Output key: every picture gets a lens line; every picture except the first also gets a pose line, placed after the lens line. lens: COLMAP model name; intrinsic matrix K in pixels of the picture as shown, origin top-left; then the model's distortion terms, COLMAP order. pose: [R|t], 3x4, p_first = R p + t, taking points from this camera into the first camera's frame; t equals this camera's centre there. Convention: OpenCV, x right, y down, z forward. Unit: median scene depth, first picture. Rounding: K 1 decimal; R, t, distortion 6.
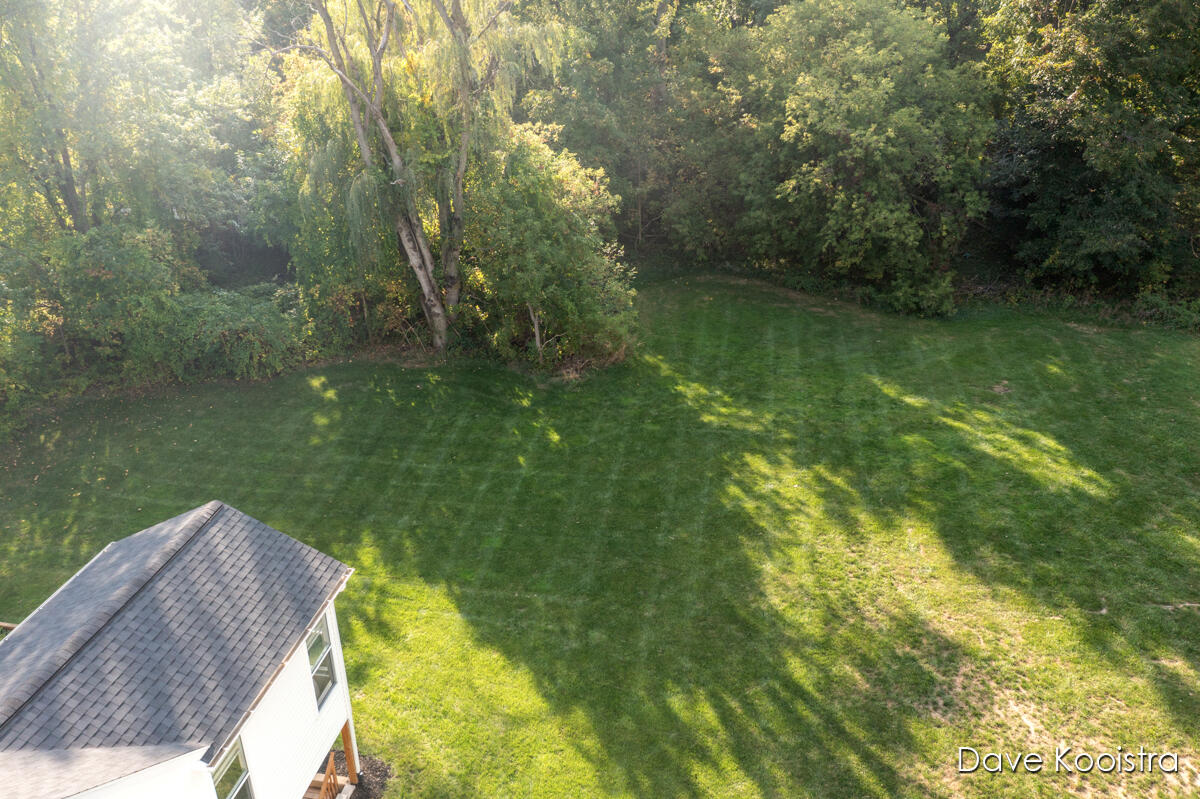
lens RADIAL K [[1120.7, 0, 600.0], [0, 1120.7, 399.5], [0, 0, 1]] dist [-0.002306, -0.008474]
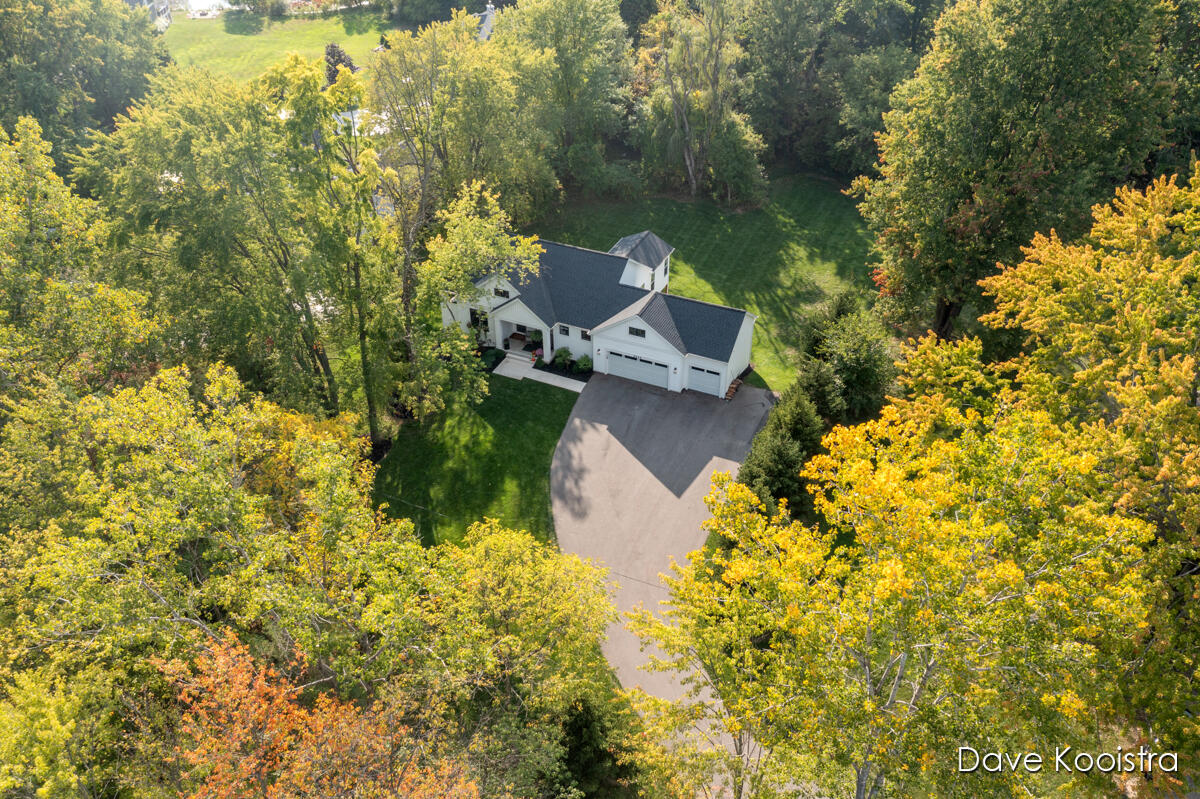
lens RADIAL K [[1120.7, 0, 600.0], [0, 1120.7, 399.5], [0, 0, 1]] dist [-0.002306, -0.008474]
pose [[0.975490, 0.137329, -0.171933, 0.174337], [-0.111437, 0.982056, 0.152147, 0.051690], [0.189742, -0.129258, 0.973288, -1.783207]]
